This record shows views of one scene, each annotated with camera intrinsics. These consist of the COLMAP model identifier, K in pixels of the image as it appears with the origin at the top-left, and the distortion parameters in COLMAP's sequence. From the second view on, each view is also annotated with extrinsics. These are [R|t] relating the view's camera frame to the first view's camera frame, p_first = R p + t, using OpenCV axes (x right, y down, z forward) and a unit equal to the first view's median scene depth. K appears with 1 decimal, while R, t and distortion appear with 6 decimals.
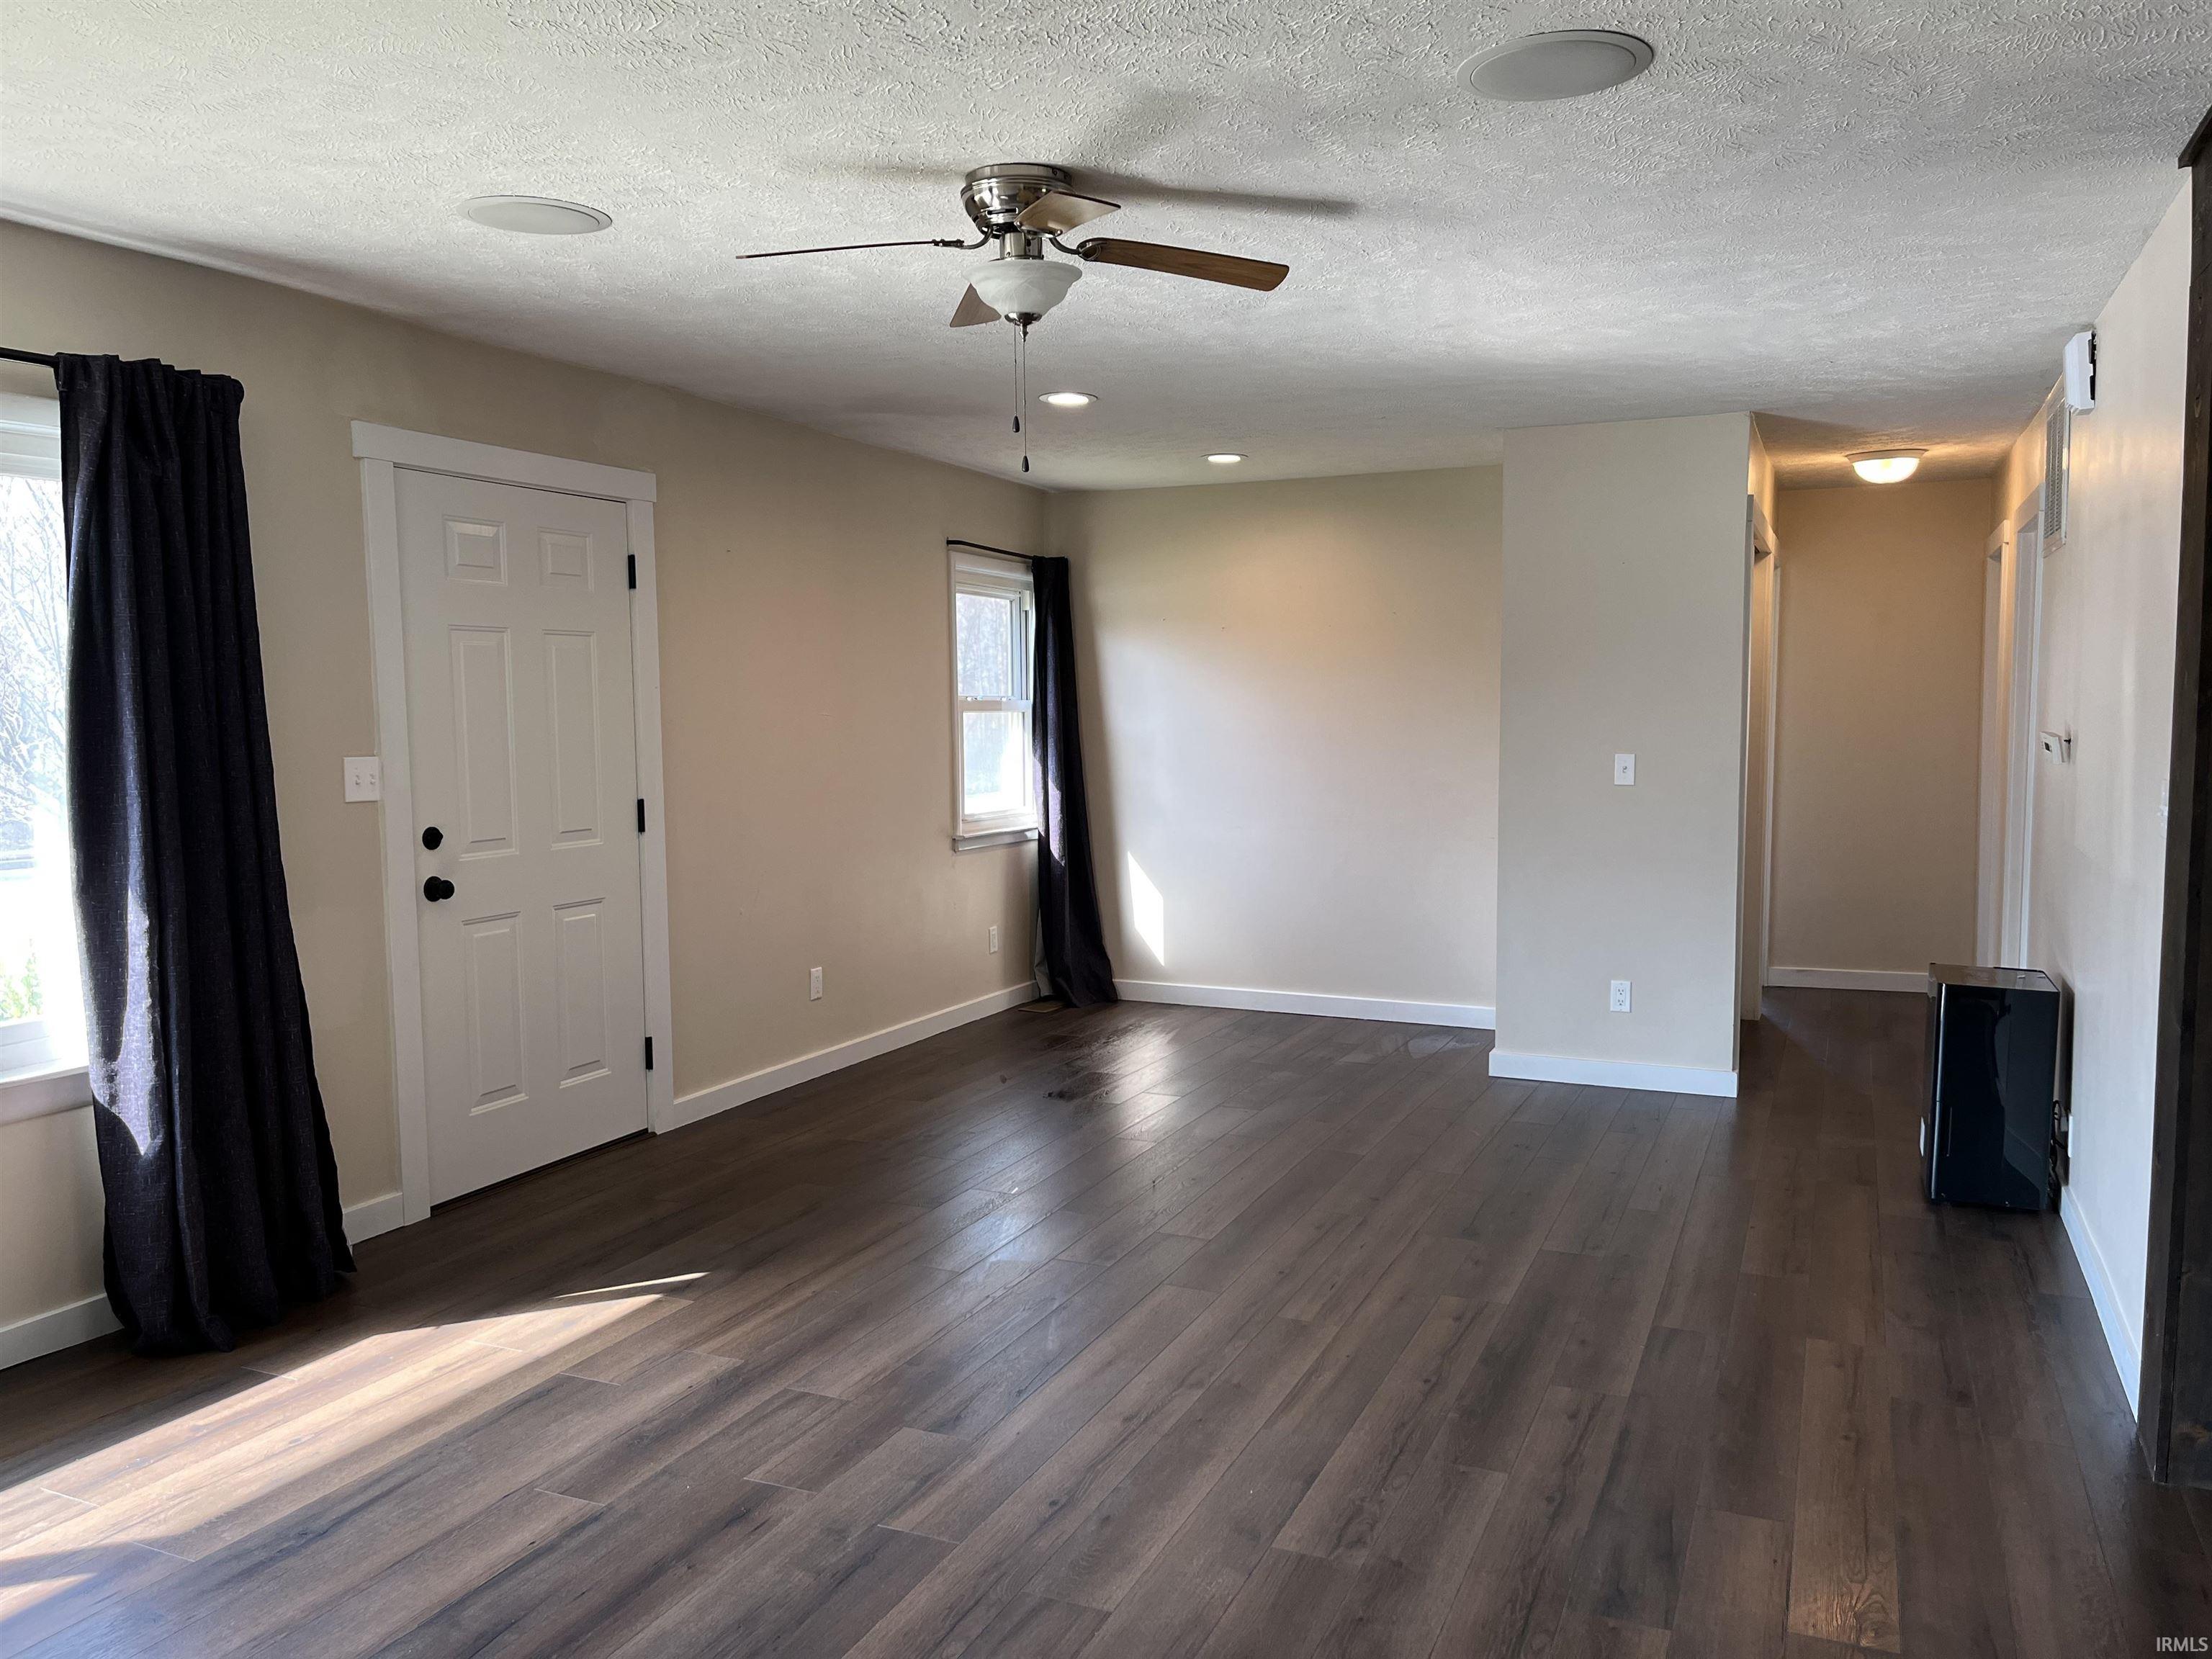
lens RADIAL K [[1684.5, 0, 1102.8], [0, 1684.5, 835.2], [0, 0, 1]] dist [0.051430, -0.041716]
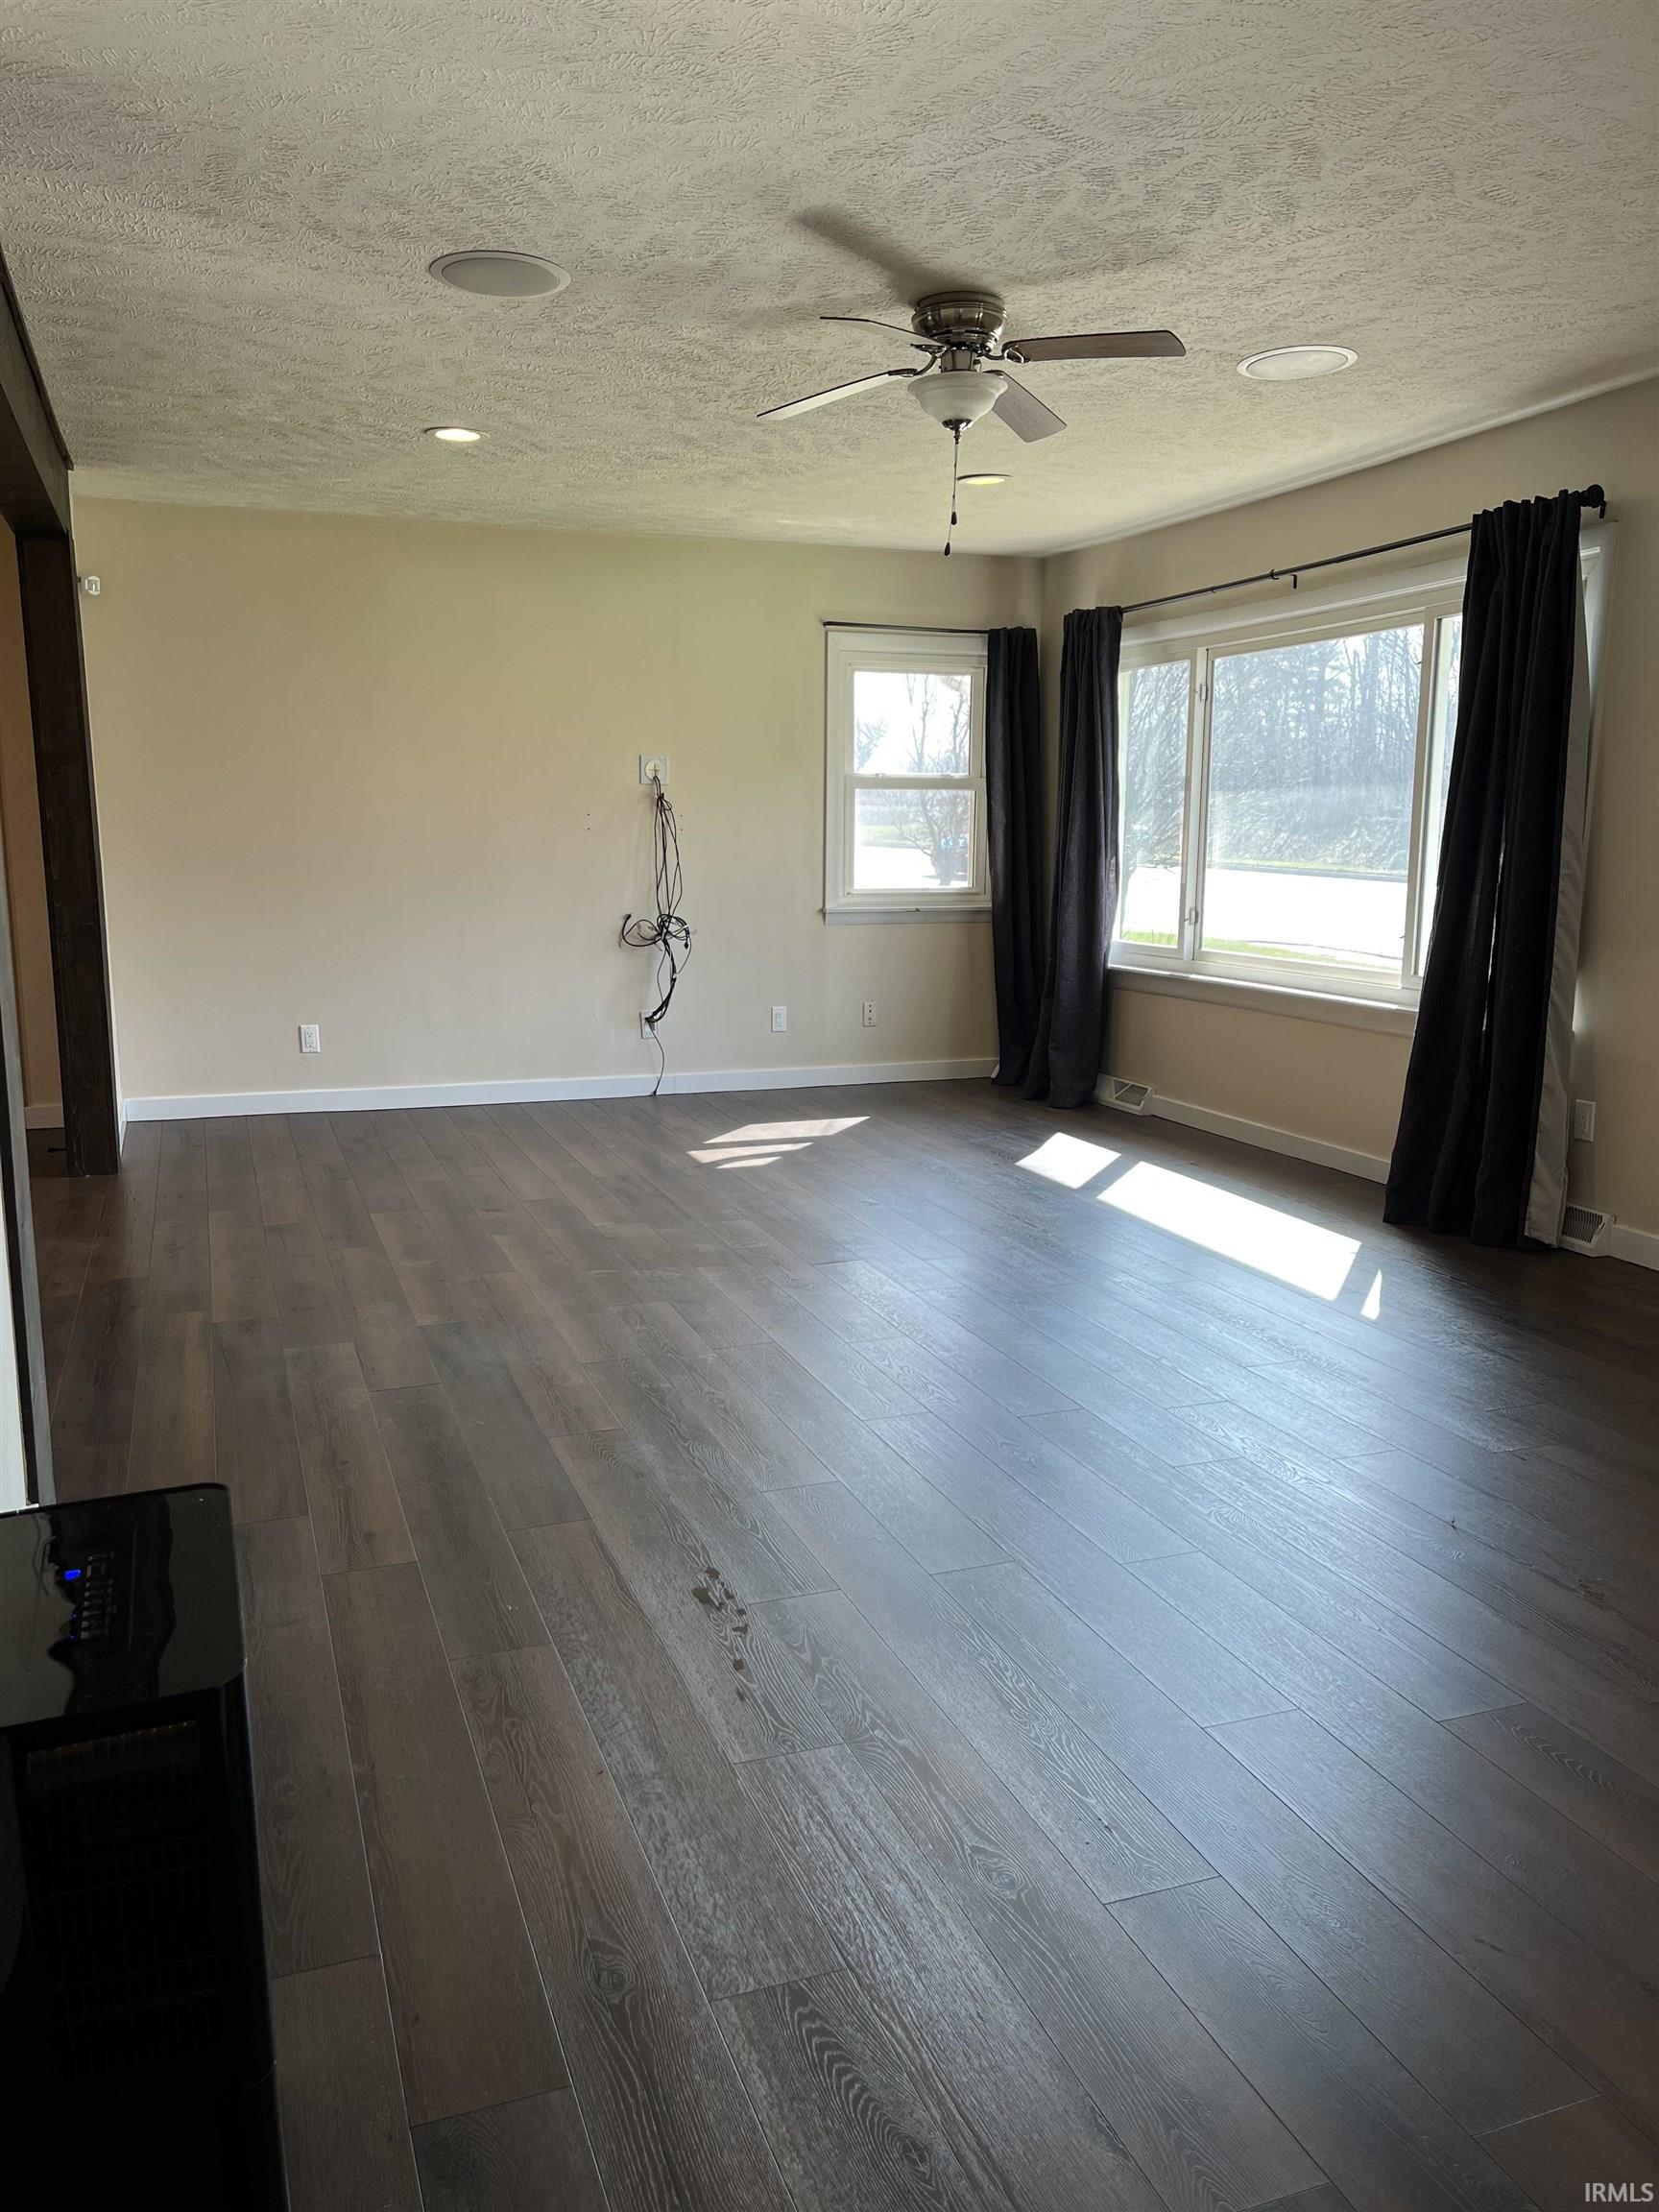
lens RADIAL K [[1684.5, 0, 827.9], [0, 1684.5, 1122.5], [0, 0, 1]] dist [0.051430, -0.041716]
pose [[-0.720832, 0.121340, -0.682406, 0.901693], [-0.061337, 0.969526, 0.237185, -0.105819], [0.690391, 0.212827, -0.691422, 1.871374]]
